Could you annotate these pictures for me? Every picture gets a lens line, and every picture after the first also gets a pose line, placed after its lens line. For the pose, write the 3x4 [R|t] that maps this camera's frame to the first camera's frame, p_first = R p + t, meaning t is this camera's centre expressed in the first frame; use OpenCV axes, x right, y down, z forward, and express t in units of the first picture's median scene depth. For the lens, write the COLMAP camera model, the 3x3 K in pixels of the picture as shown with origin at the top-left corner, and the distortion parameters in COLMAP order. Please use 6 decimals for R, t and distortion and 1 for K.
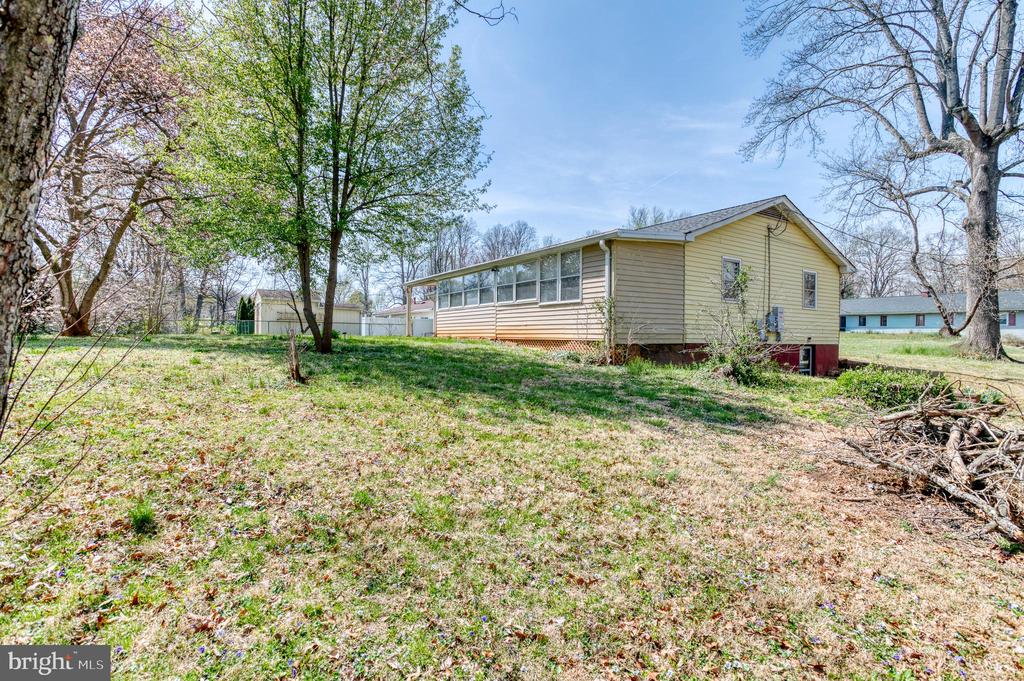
lens RADIAL K [[487.5, 0, 512.4], [0, 487.5, 339.0], [0, 0, 1]] dist [-0.036498, 0.007711]
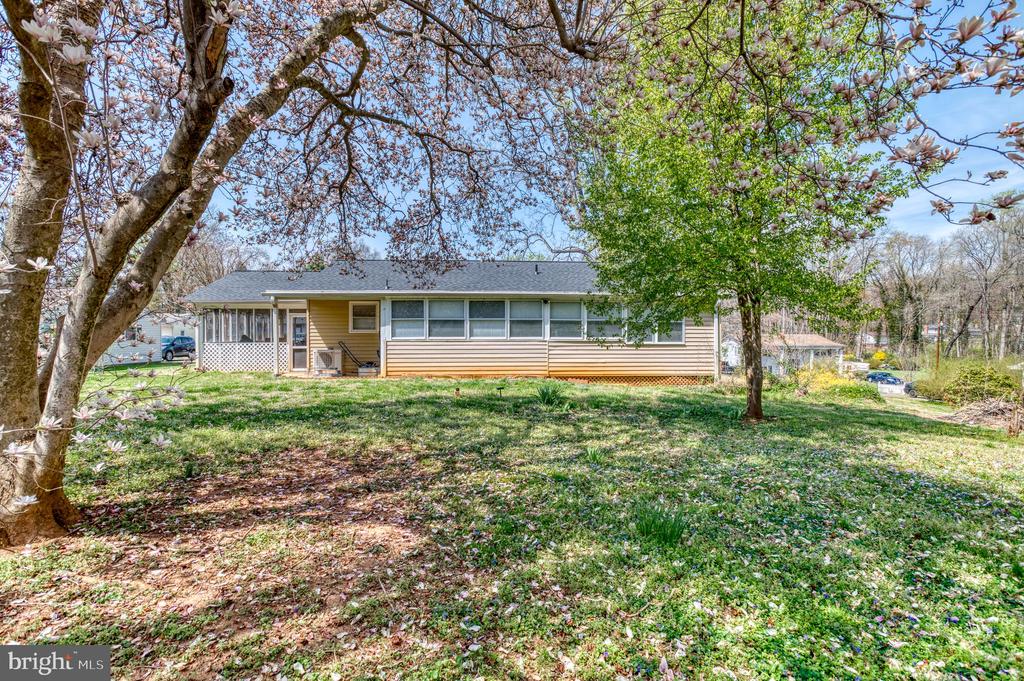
lens RADIAL K [[487.5, 0, 512.1], [0, 487.5, 339.2], [0, 0, 1]] dist [-0.036498, 0.007711]
pose [[0.498706, -0.006751, 0.866745, -1.039844], [0.006667, 0.999970, 0.003952, -0.089396], [-0.866745, 0.003807, 0.498736, 0.716116]]
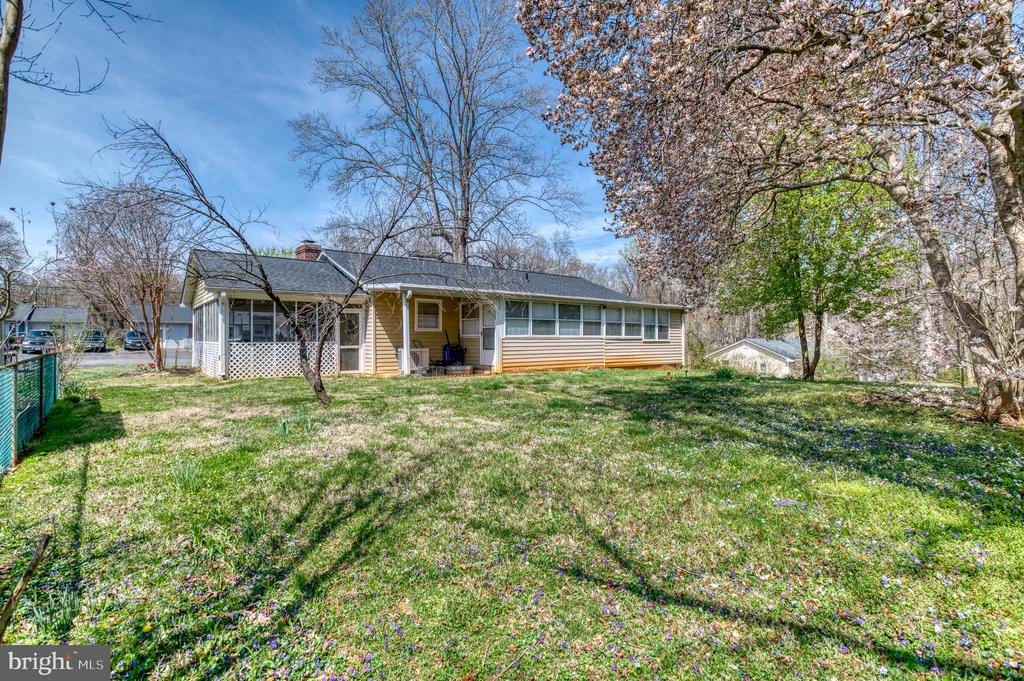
lens RADIAL K [[487.5, 0, 512.8], [0, 487.5, 338.6], [0, 0, 1]] dist [-0.036498, 0.007711]
pose [[-0.079556, -0.013837, 0.996734, -1.370122], [-0.001270, 0.999904, 0.013780, -0.099429], [-0.996830, -0.000169, -0.079566, 1.536339]]
